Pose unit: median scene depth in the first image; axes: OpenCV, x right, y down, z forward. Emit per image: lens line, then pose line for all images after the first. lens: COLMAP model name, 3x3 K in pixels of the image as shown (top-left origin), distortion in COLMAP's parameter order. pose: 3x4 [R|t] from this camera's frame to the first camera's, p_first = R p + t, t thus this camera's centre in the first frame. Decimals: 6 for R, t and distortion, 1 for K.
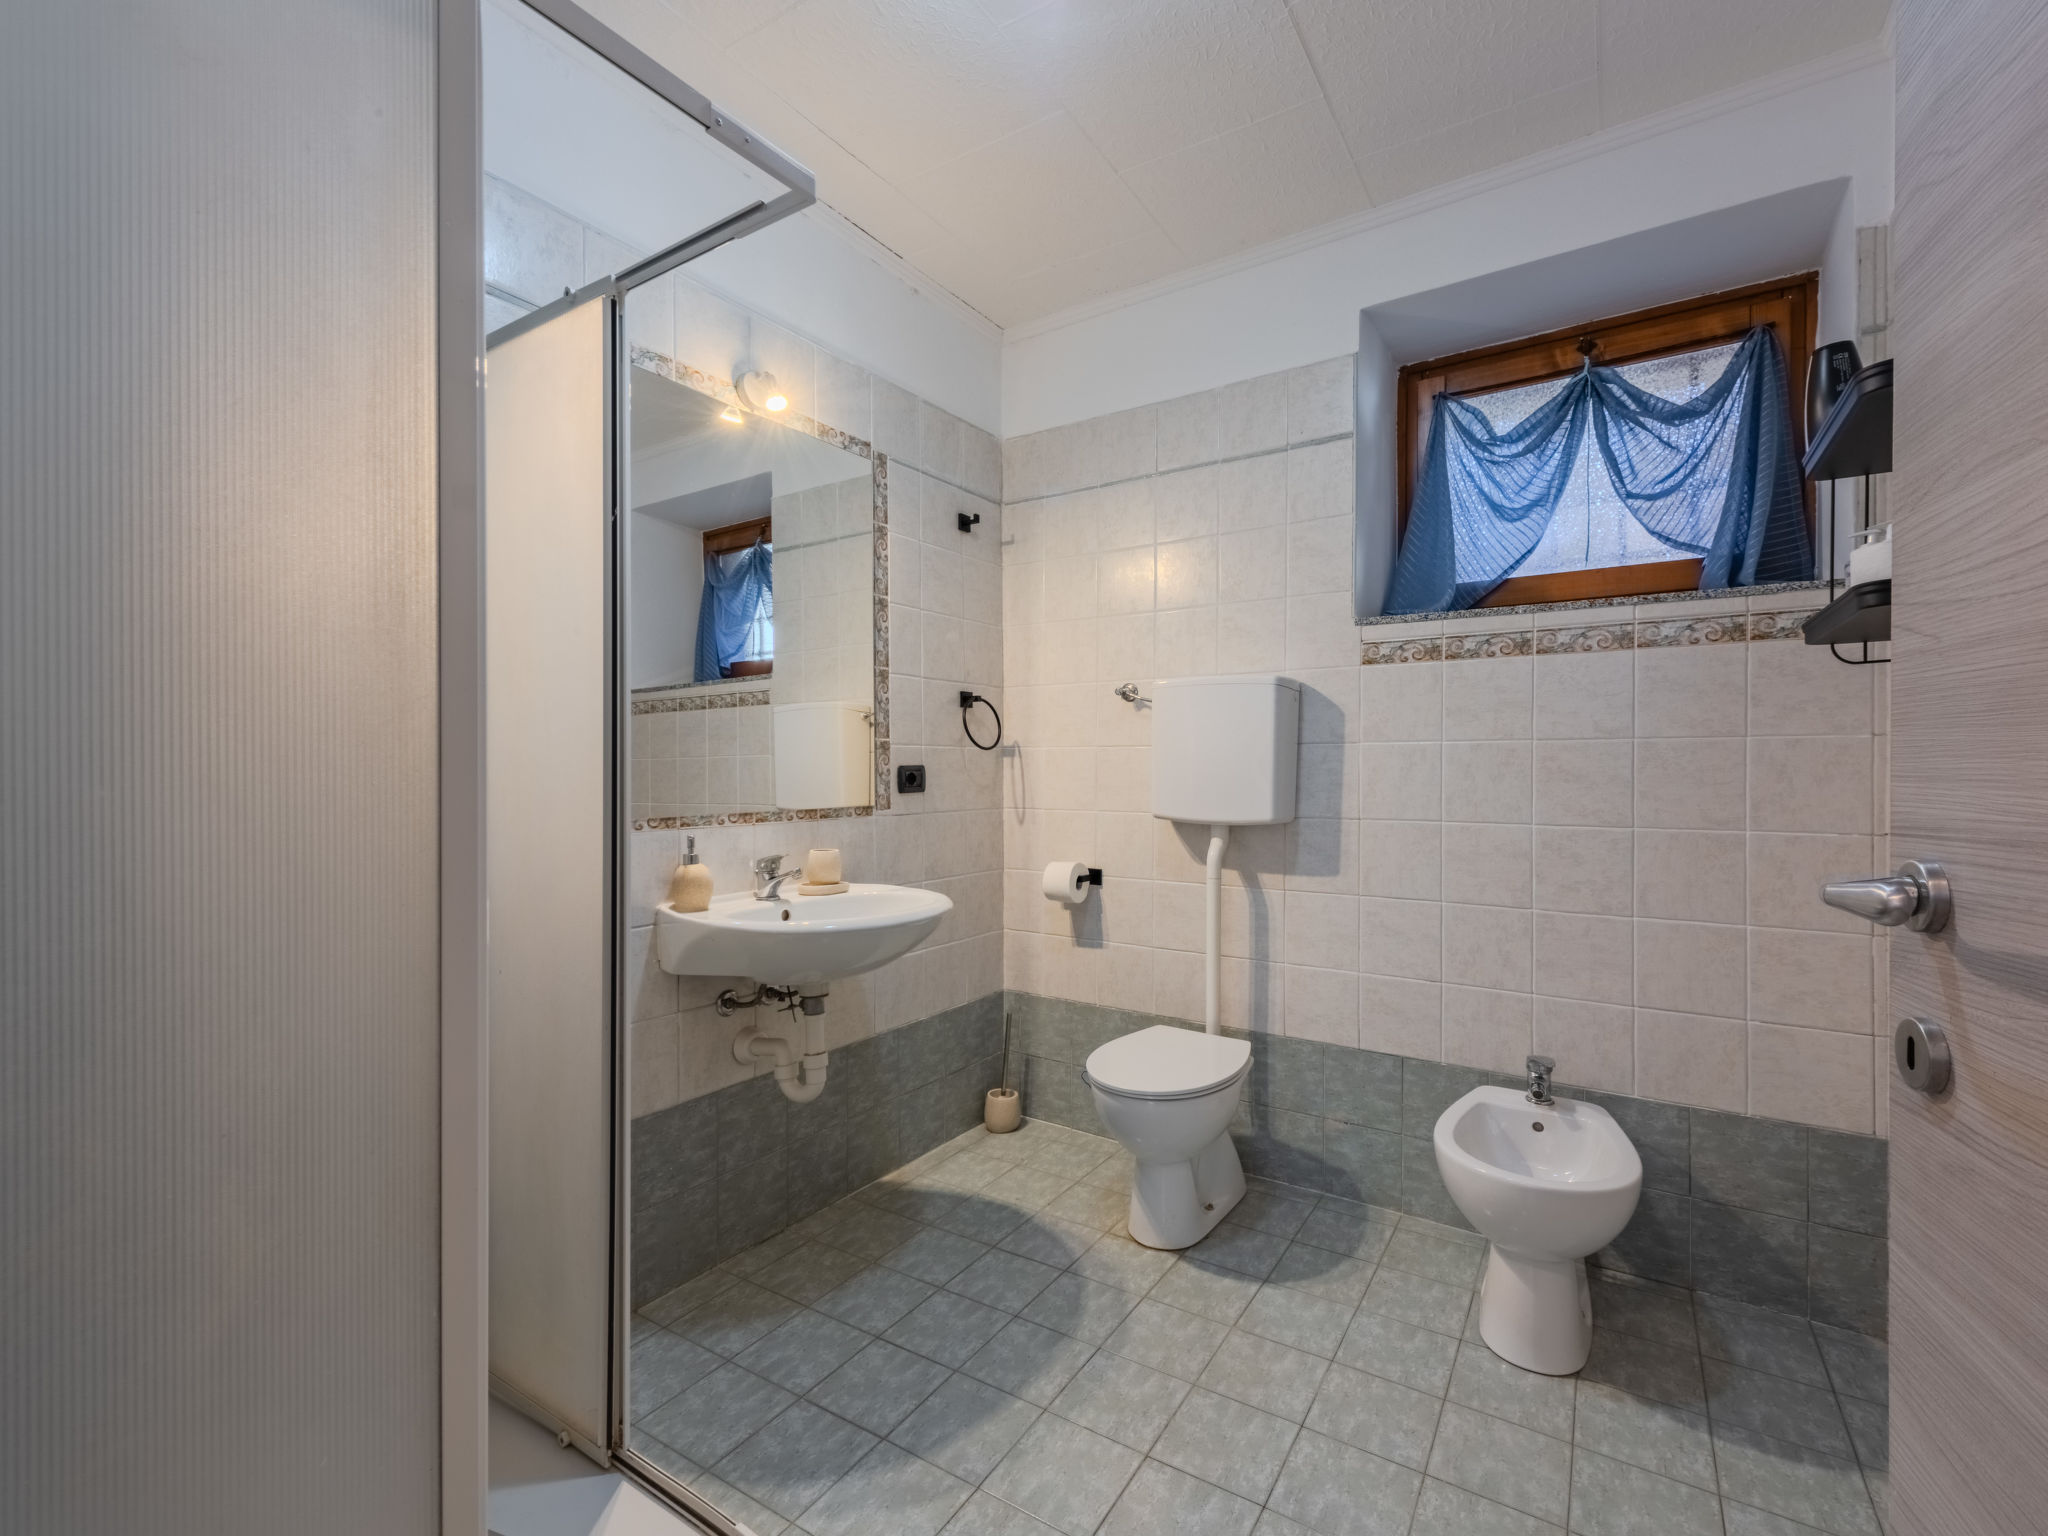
lens RADIAL K [[910.5, 0, 1023.2], [0, 910.5, 766.8], [0, 0, 1]] dist [0.010614, -0.003525]
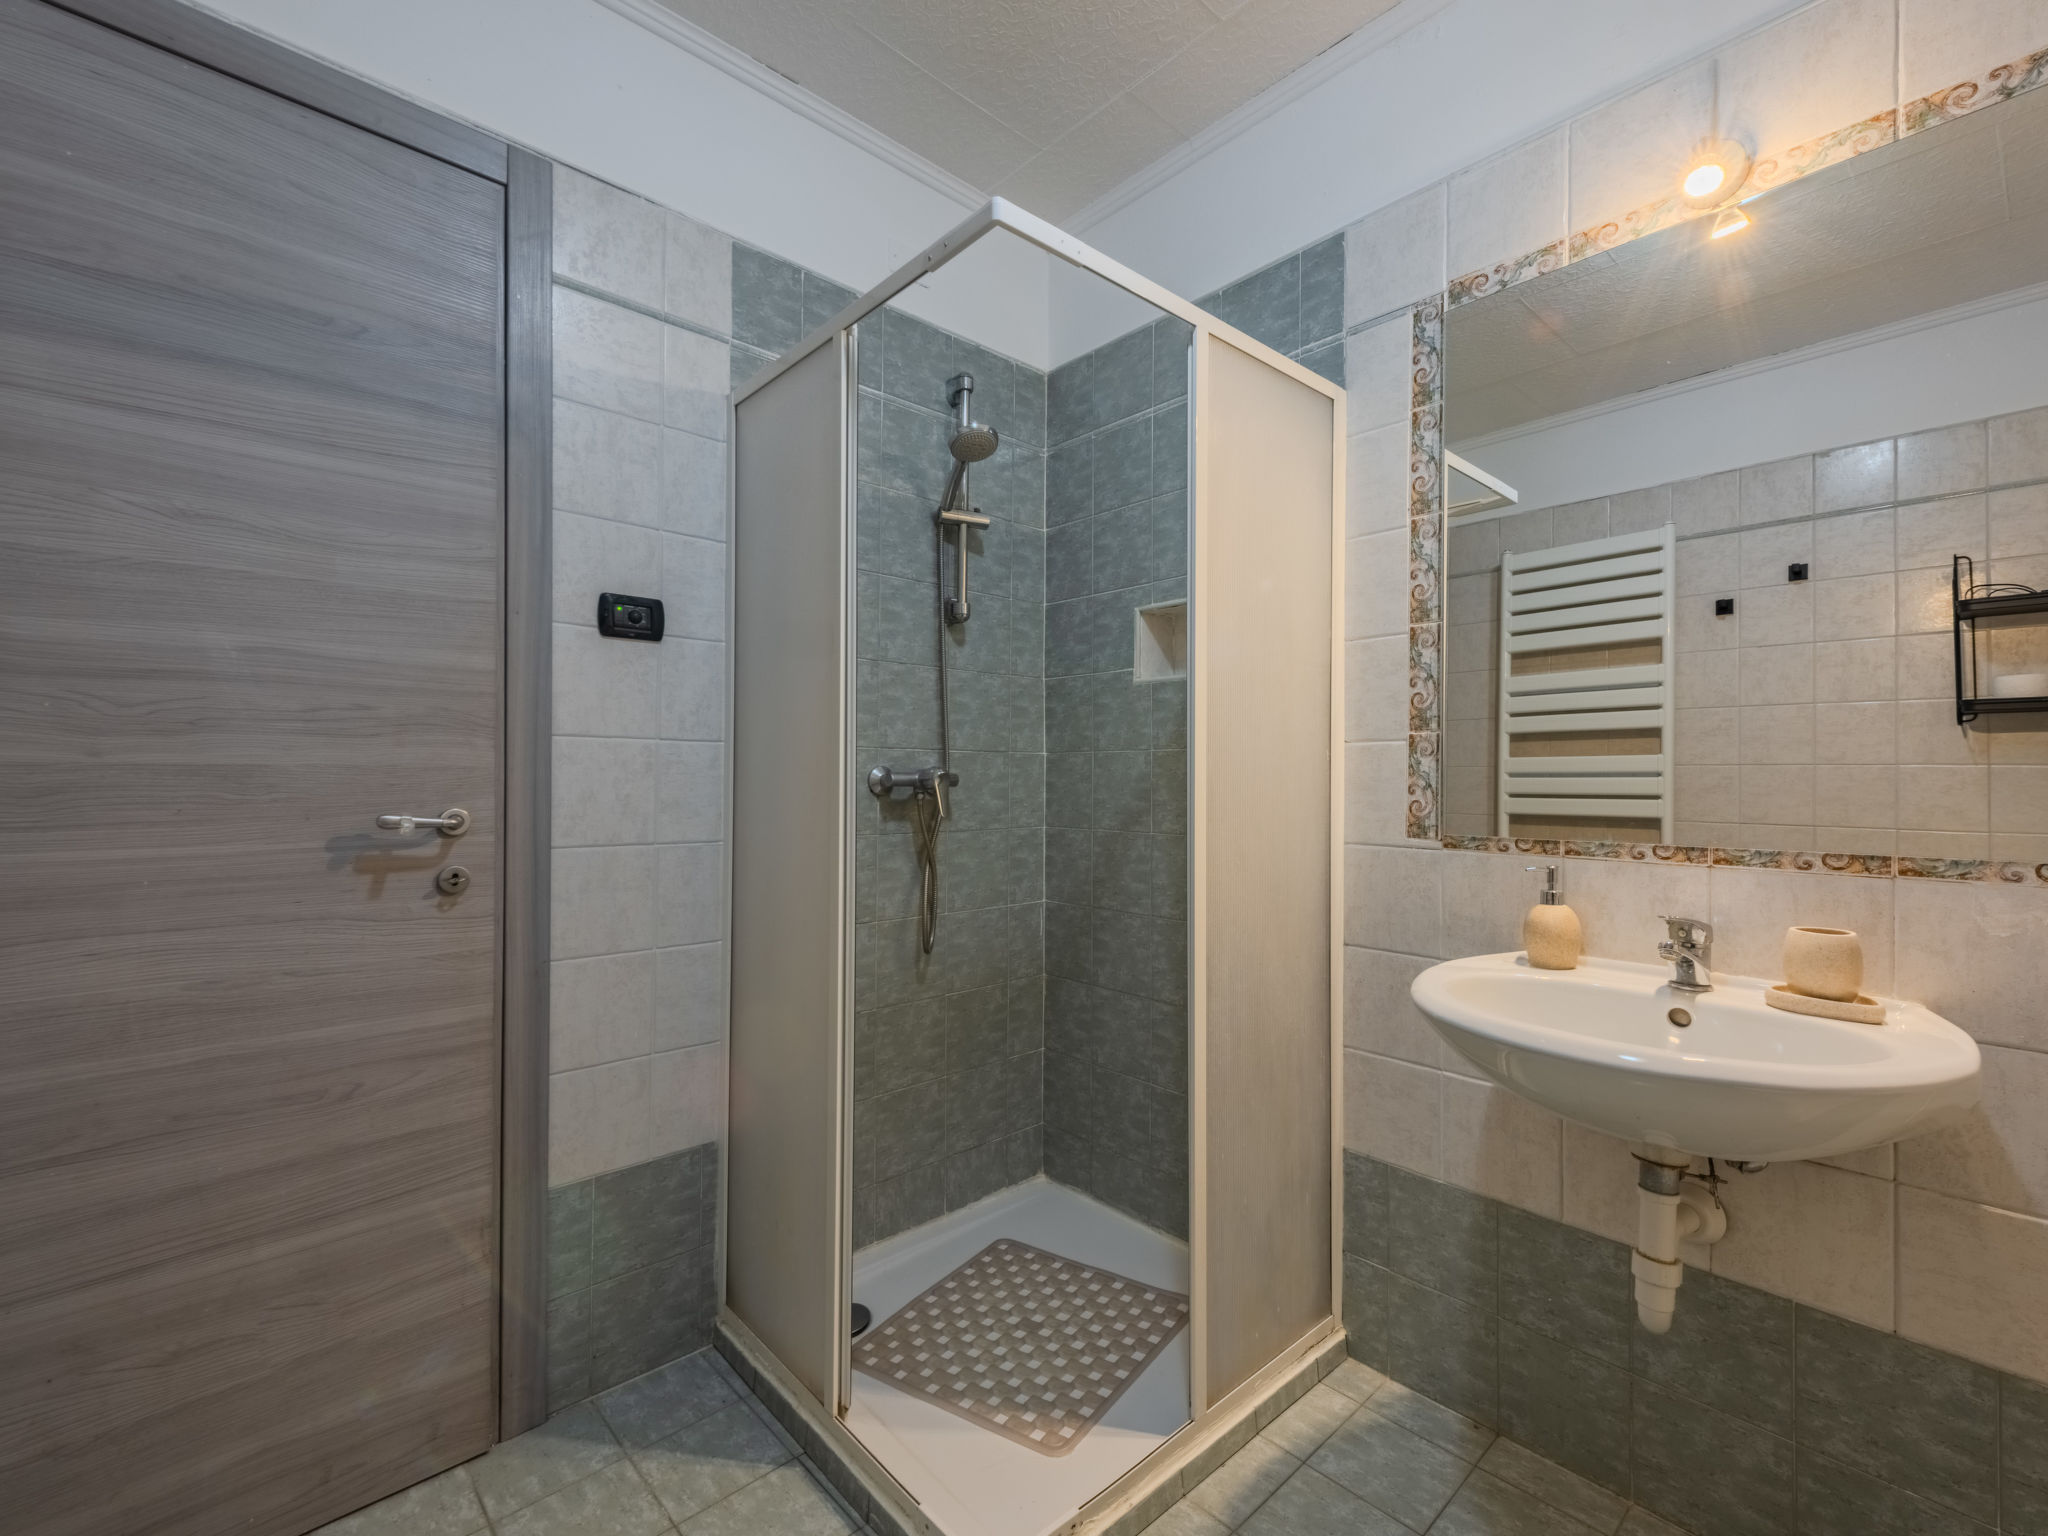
lens RADIAL K [[910.5, 0, 1023.7], [0, 910.5, 773.5], [0, 0, 1]] dist [0.010614, -0.003525]
pose [[-0.252924, -0.002191, -0.967484, 0.442715], [-0.004084, 0.999991, -0.001197, 0.001828], [0.967477, 0.003648, -0.252931, 0.719473]]
